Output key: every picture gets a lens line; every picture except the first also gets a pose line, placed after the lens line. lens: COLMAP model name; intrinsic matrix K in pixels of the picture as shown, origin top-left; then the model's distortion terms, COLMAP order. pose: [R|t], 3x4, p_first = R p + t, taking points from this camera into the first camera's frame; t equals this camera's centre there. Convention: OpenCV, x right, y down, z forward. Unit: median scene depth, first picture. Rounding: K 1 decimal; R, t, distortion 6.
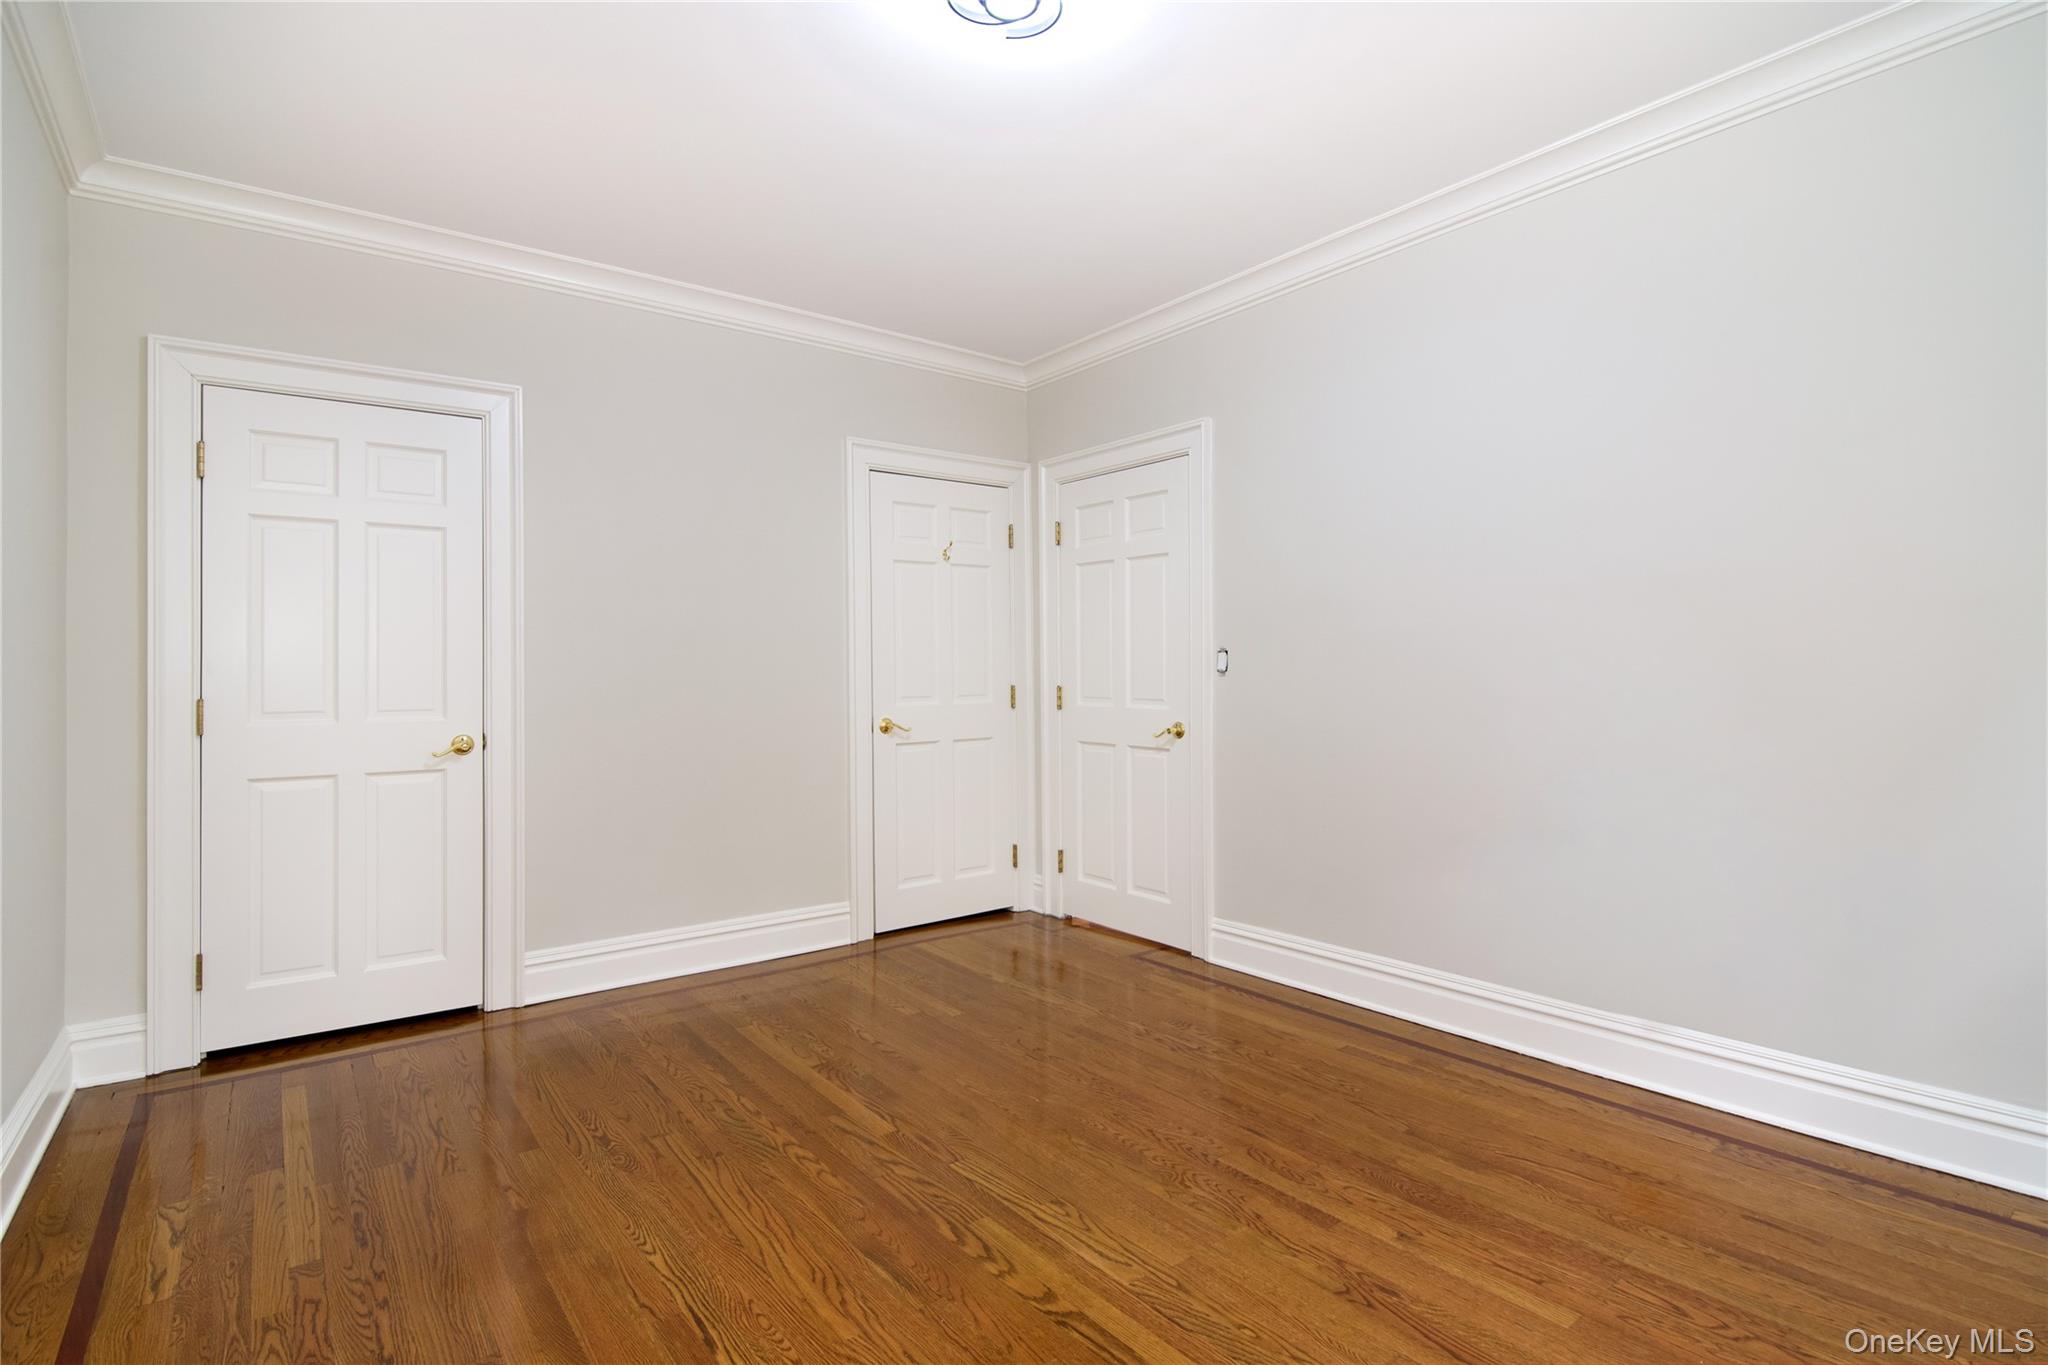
lens RADIAL K [[1038.2, 0, 1021.9], [0, 1038.2, 680.5], [0, 0, 1]] dist [0.004854, -0.012692]
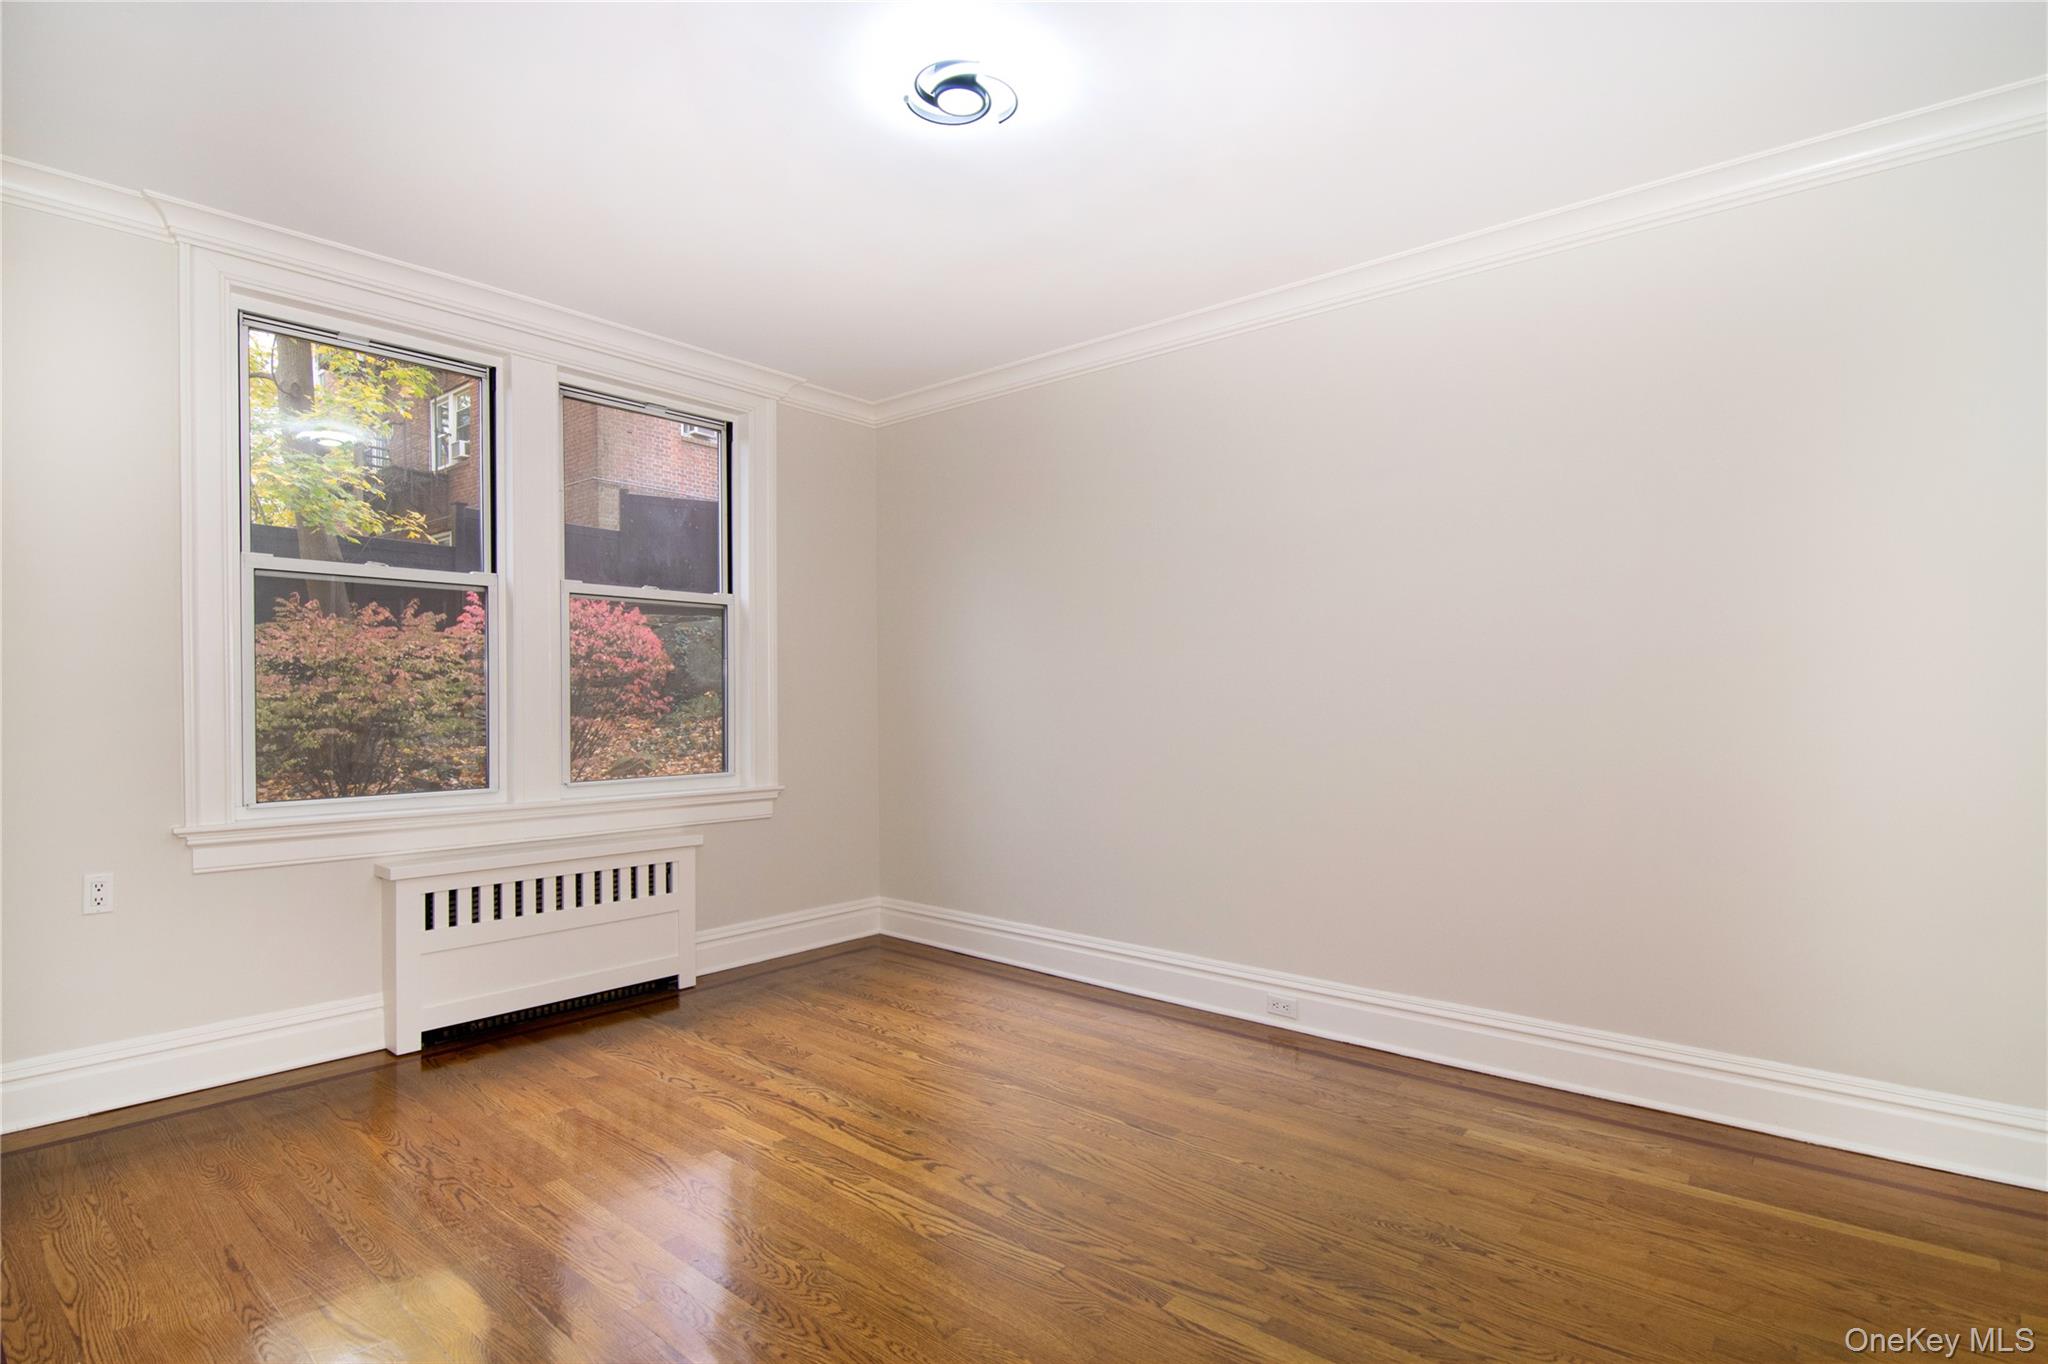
lens RADIAL K [[1038.2, 0, 1030.0], [0, 1038.2, 690.2], [0, 0, 1]] dist [0.004854, -0.012692]
pose [[-0.976328, 0.004466, -0.216251, 0.171160], [0.007651, 0.999874, -0.013894, -0.016371], [0.216162, -0.015219, -0.976239, 2.139209]]
